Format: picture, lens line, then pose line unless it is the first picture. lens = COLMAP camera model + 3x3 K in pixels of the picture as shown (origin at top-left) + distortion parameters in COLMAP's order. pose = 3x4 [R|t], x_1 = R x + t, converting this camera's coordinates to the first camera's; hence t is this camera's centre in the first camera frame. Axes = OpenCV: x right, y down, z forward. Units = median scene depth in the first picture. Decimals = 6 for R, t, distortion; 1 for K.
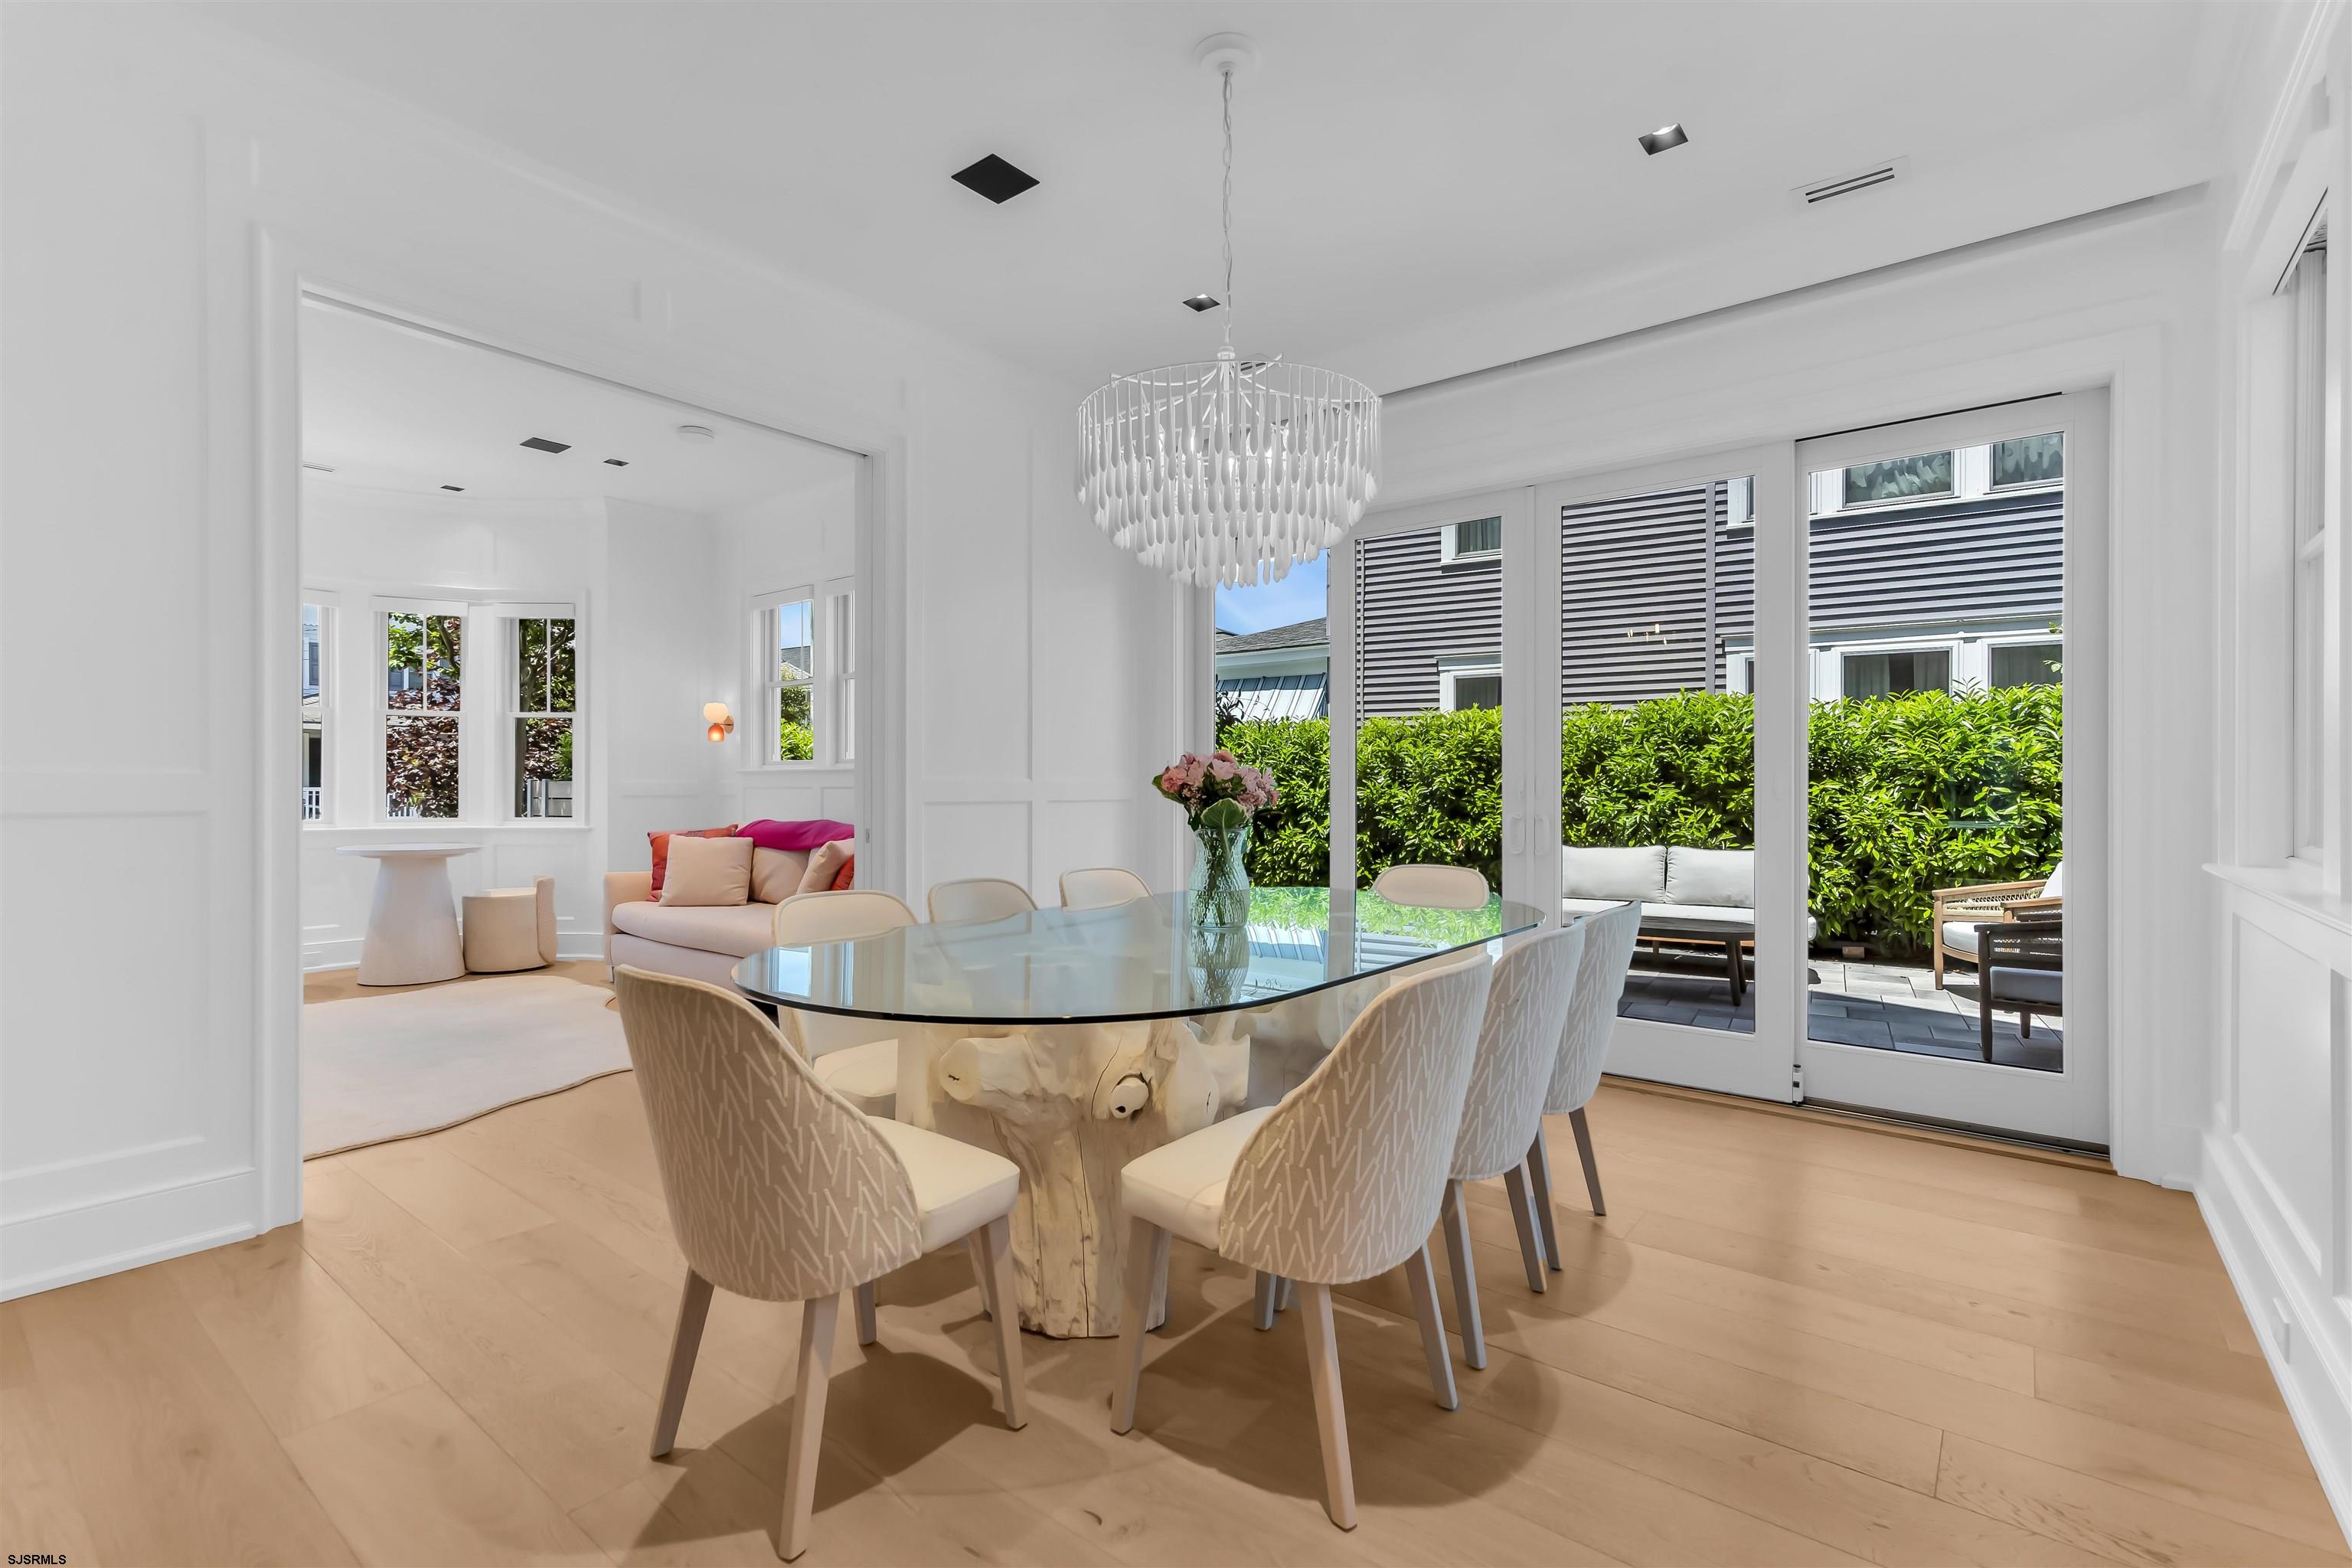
lens RADIAL K [[1070.7, 0, 1179.9], [0, 1070.7, 782.8], [0, 0, 1]] dist [-0.000383, 0.002148]
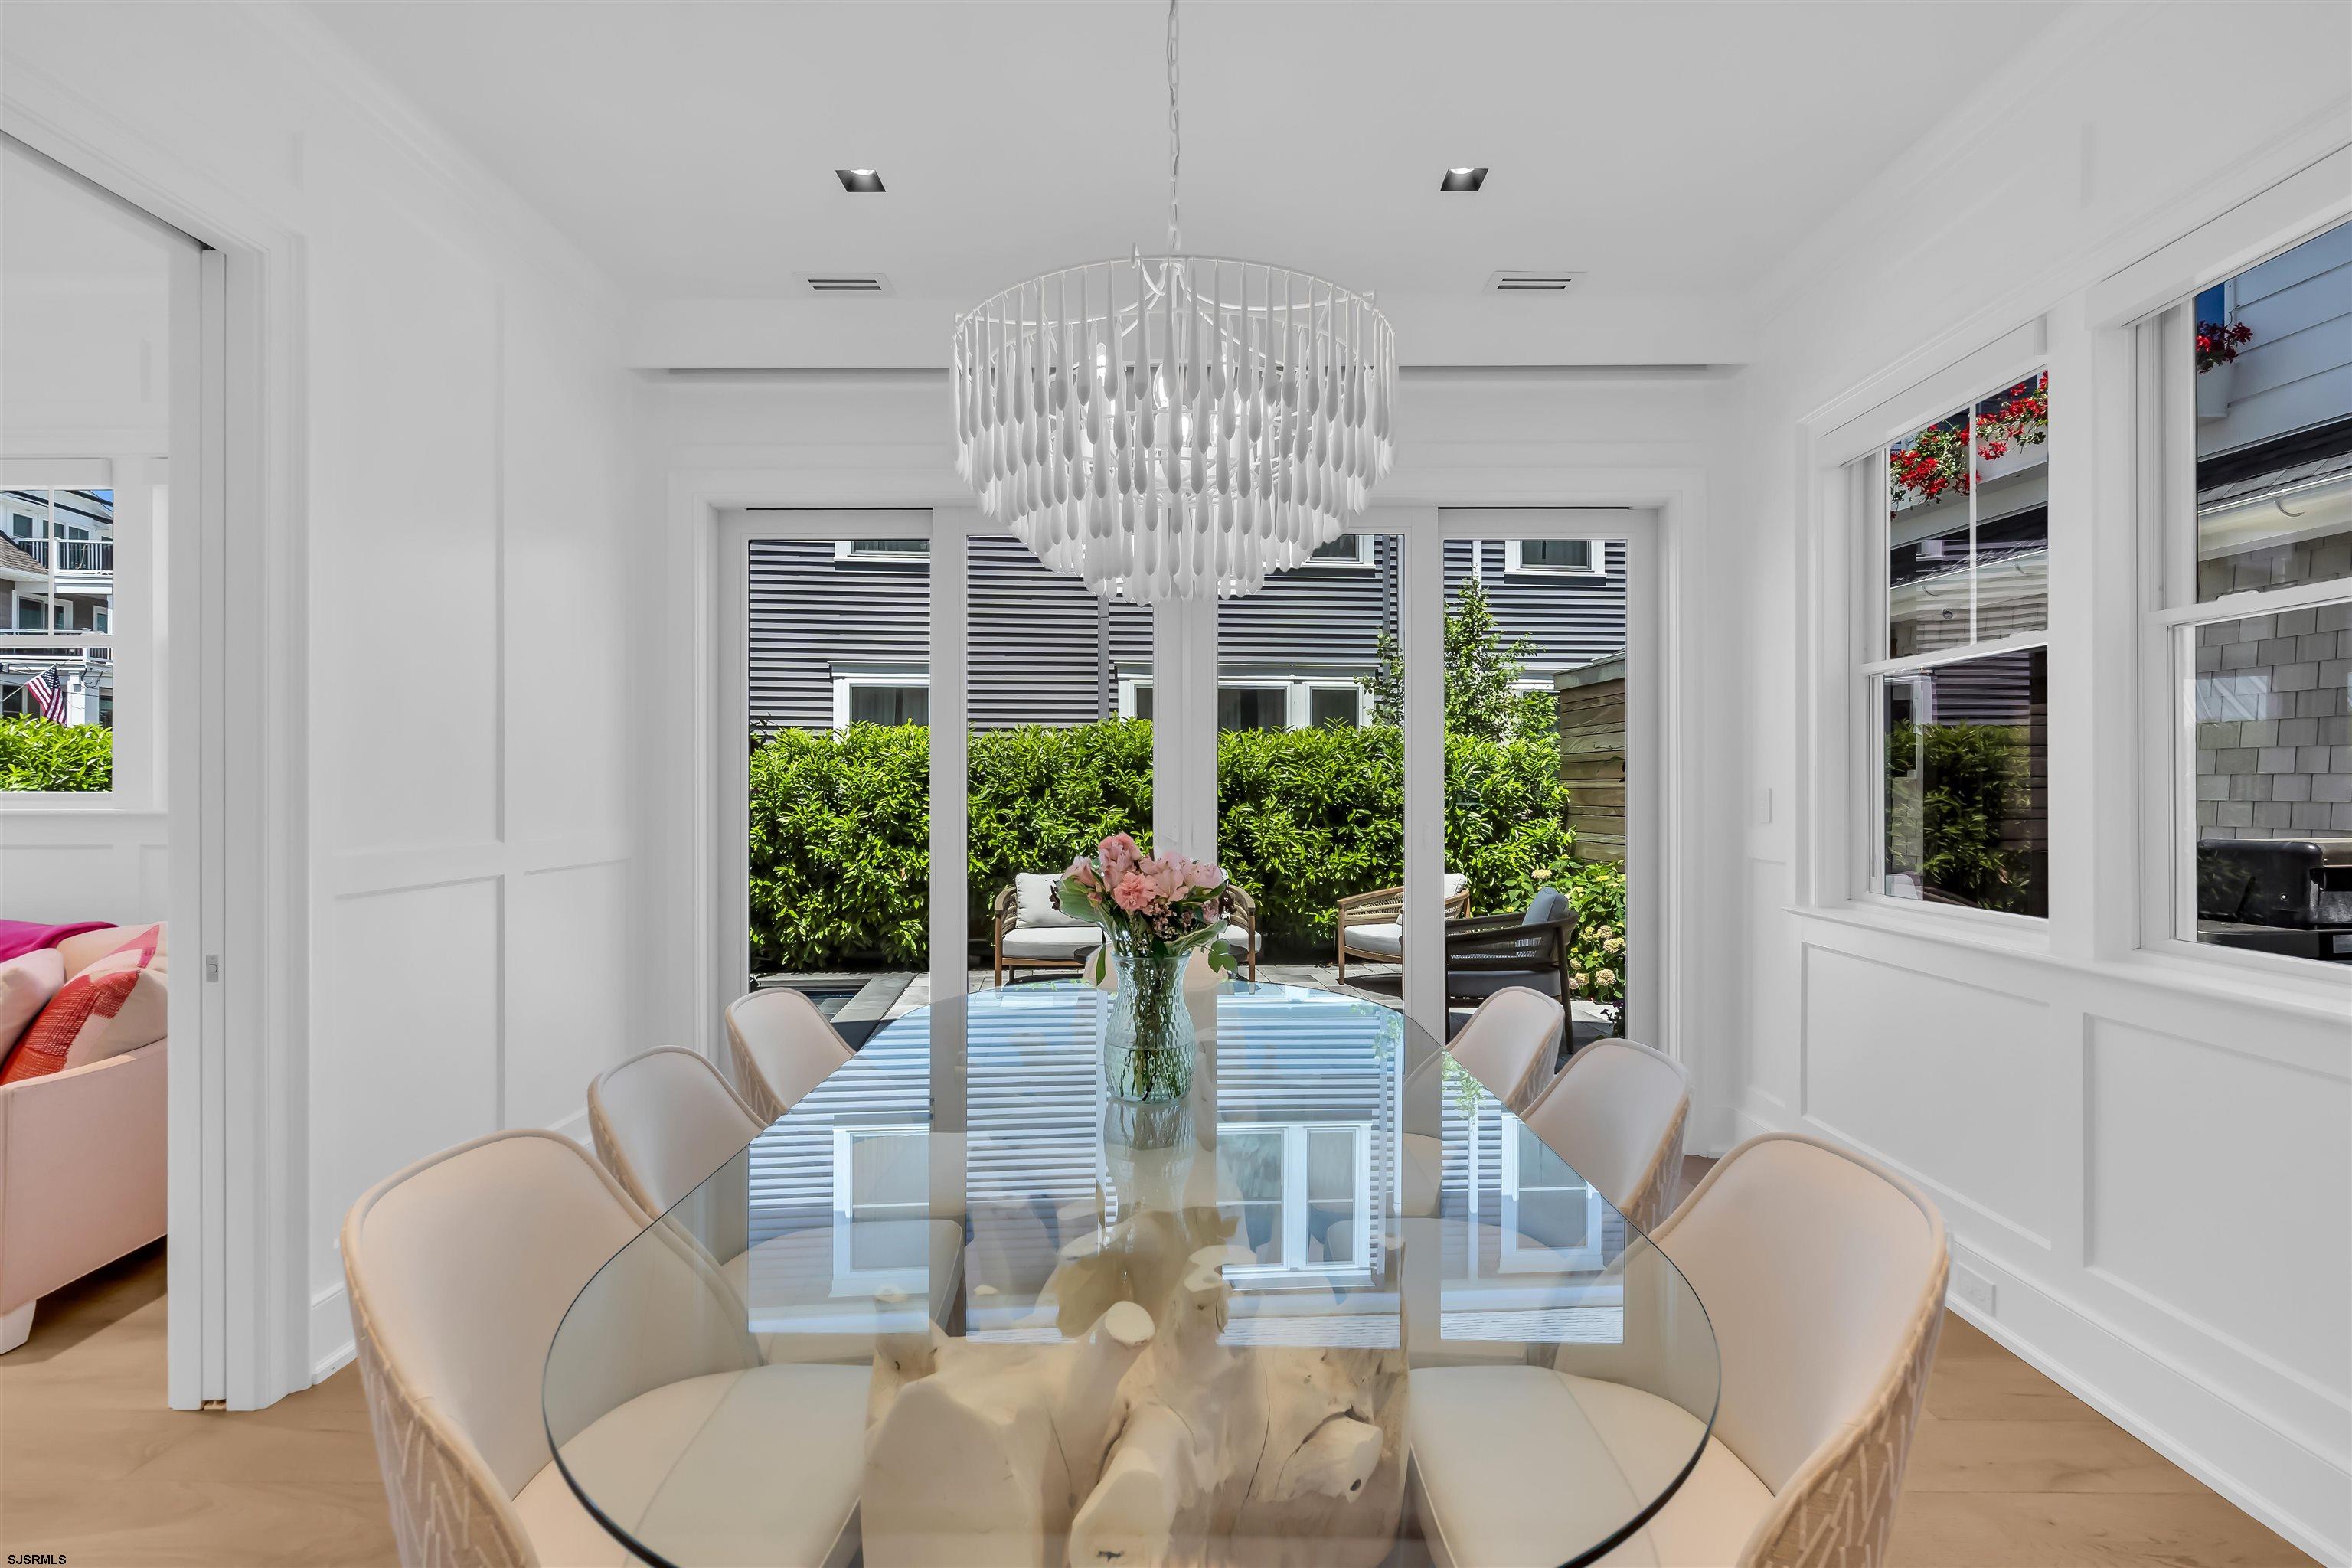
lens RADIAL K [[1070.7, 0, 1190.5], [0, 1070.7, 787.1], [0, 0, 1]] dist [-0.000383, 0.002148]
pose [[0.782033, -0.001426, 0.623235, -0.125029], [-0.001441, 0.999991, 0.004096, -0.022448], [-0.623235, -0.004102, 0.782024, 0.149118]]
